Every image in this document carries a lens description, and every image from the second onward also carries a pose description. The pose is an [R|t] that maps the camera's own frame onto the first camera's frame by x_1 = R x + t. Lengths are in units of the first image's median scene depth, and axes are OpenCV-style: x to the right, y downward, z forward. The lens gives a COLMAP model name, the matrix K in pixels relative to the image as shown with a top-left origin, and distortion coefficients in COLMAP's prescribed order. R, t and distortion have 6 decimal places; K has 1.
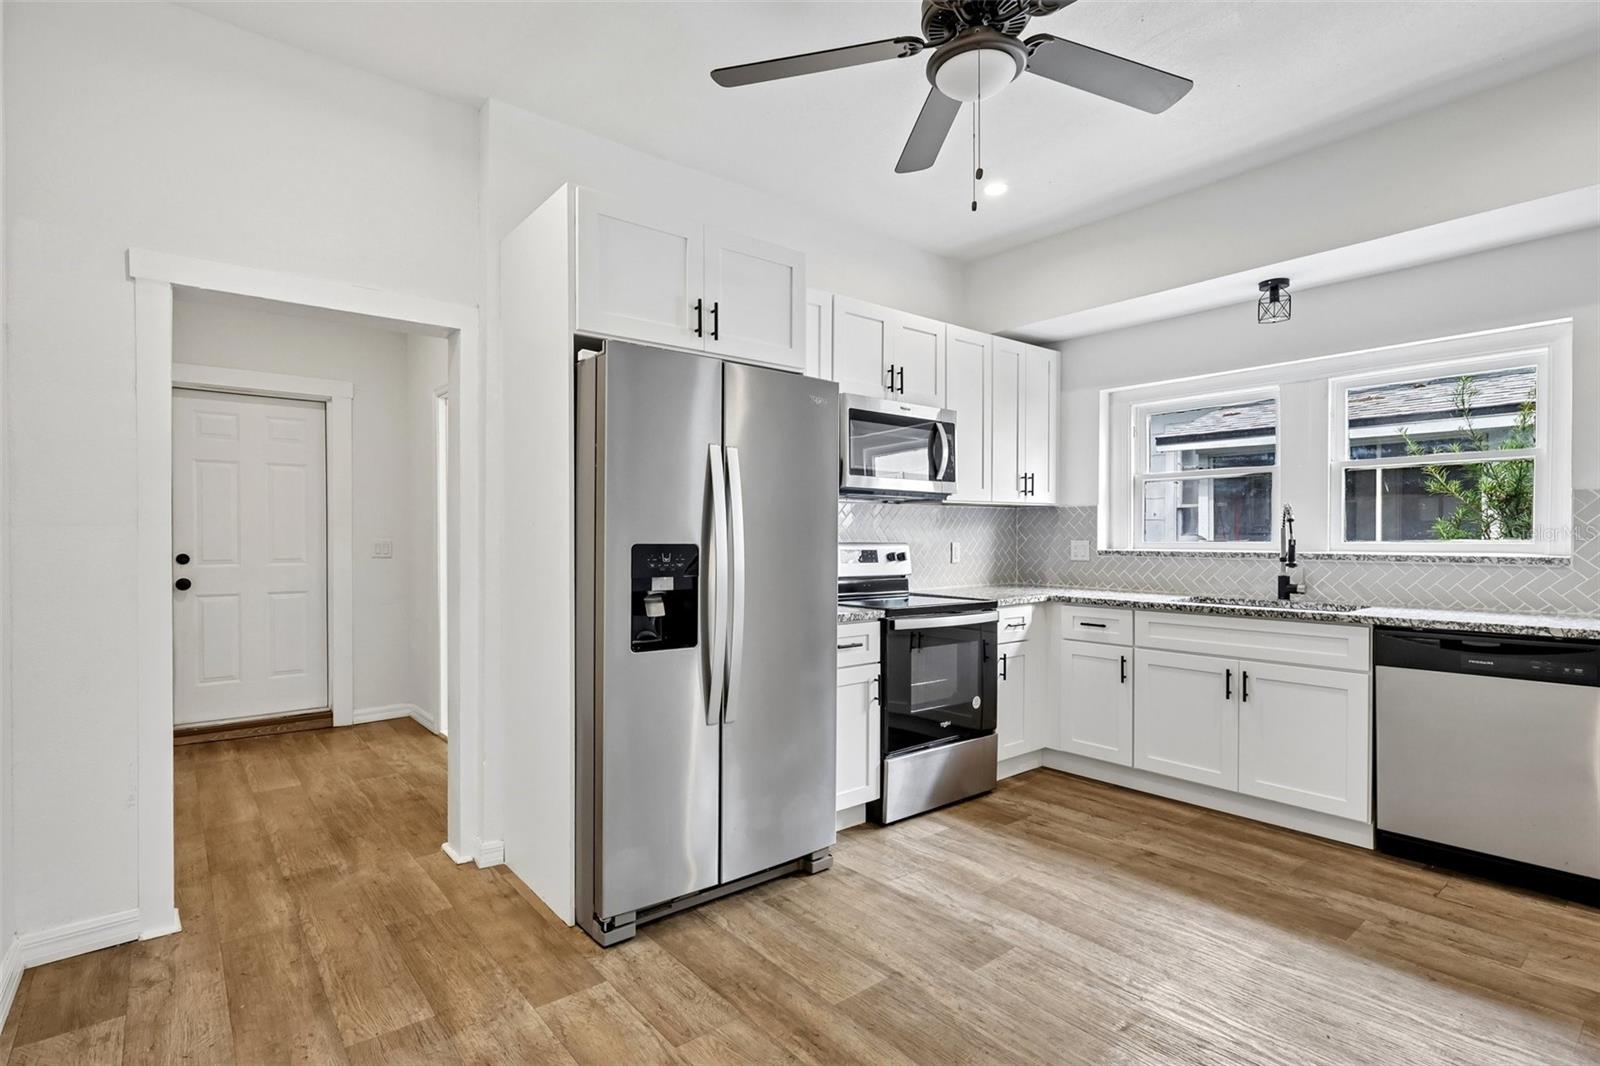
lens RADIAL K [[767.3, 0, 799.0], [0, 767.3, 544.4], [0, 0, 1]] dist [-0.000768, 0.000795]
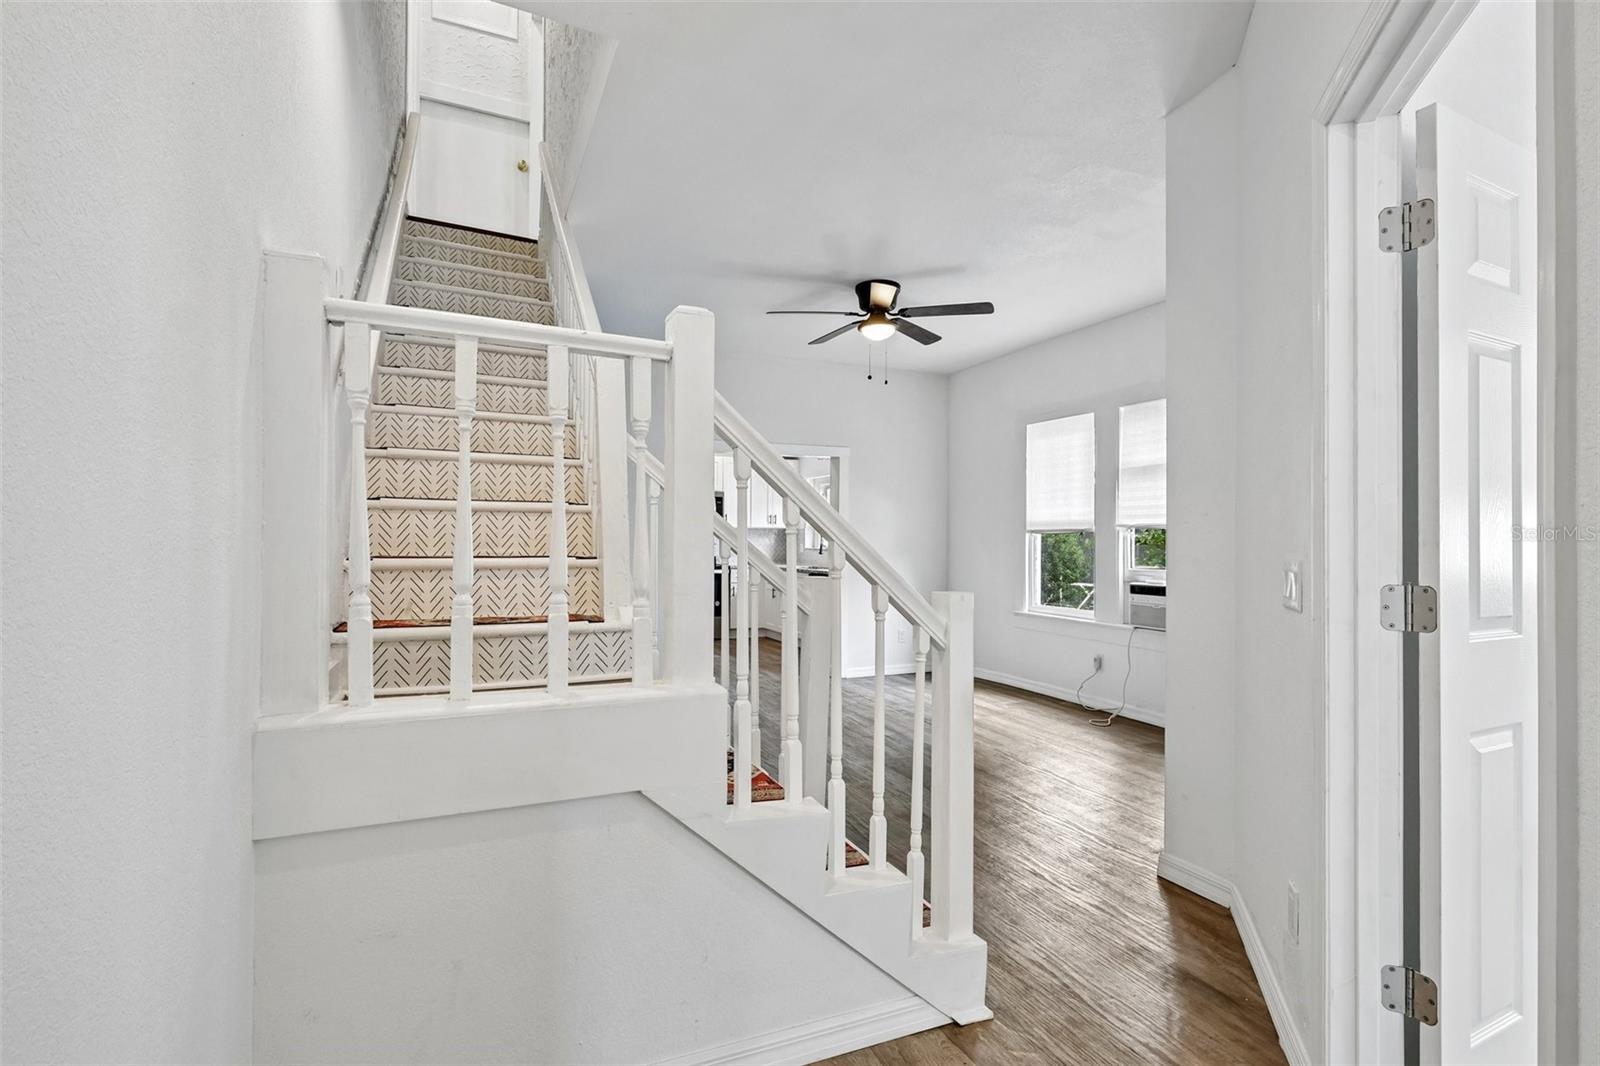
lens RADIAL K [[767.3, 0, 801.5], [0, 767.3, 530.9], [0, 0, 1]] dist [-0.000768, 0.000795]
pose [[0.962429, 0.007859, -0.271420, 1.702889], [-0.013286, 0.999747, -0.018162, -0.001733], [0.271209, 0.021086, 0.962290, -2.055608]]
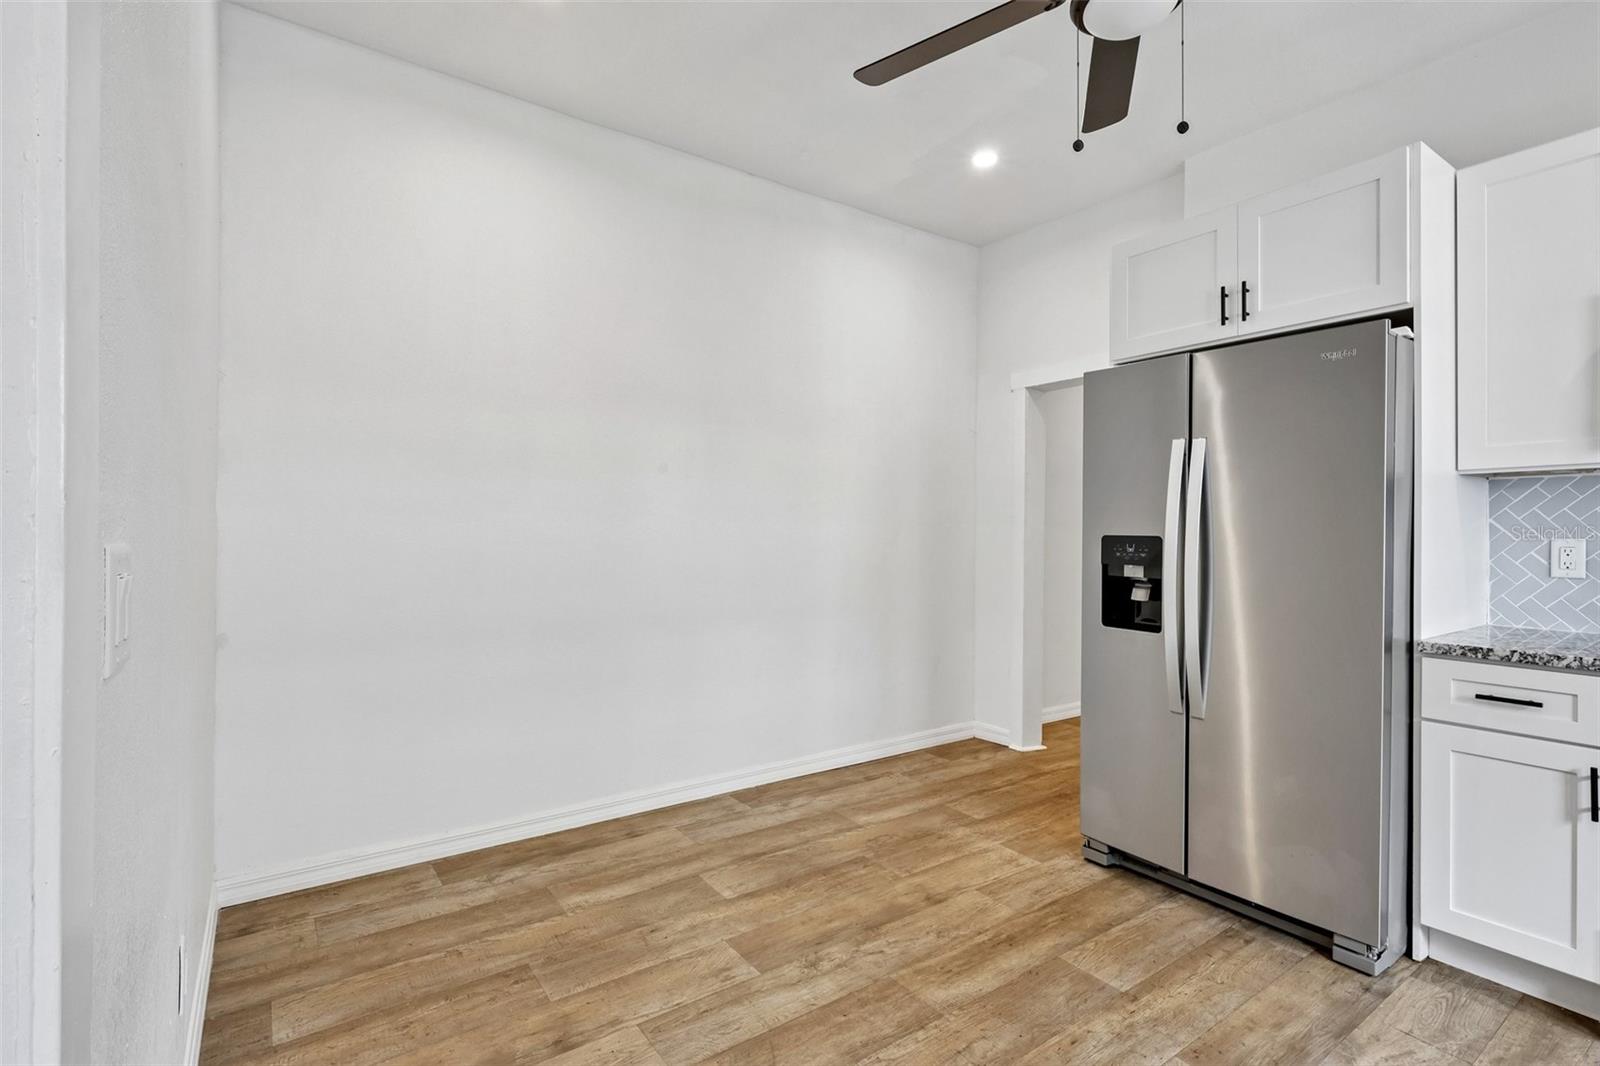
lens RADIAL K [[767.3, 0, 789.8], [0, 767.3, 530.9], [0, 0, 1]] dist [-0.000768, 0.000795]
pose [[-0.076969, 0.001449, -0.997032, 0.889879], [-0.016998, 0.999852, 0.002765, -0.001416], [0.996889, 0.017161, -0.076933, 0.529307]]
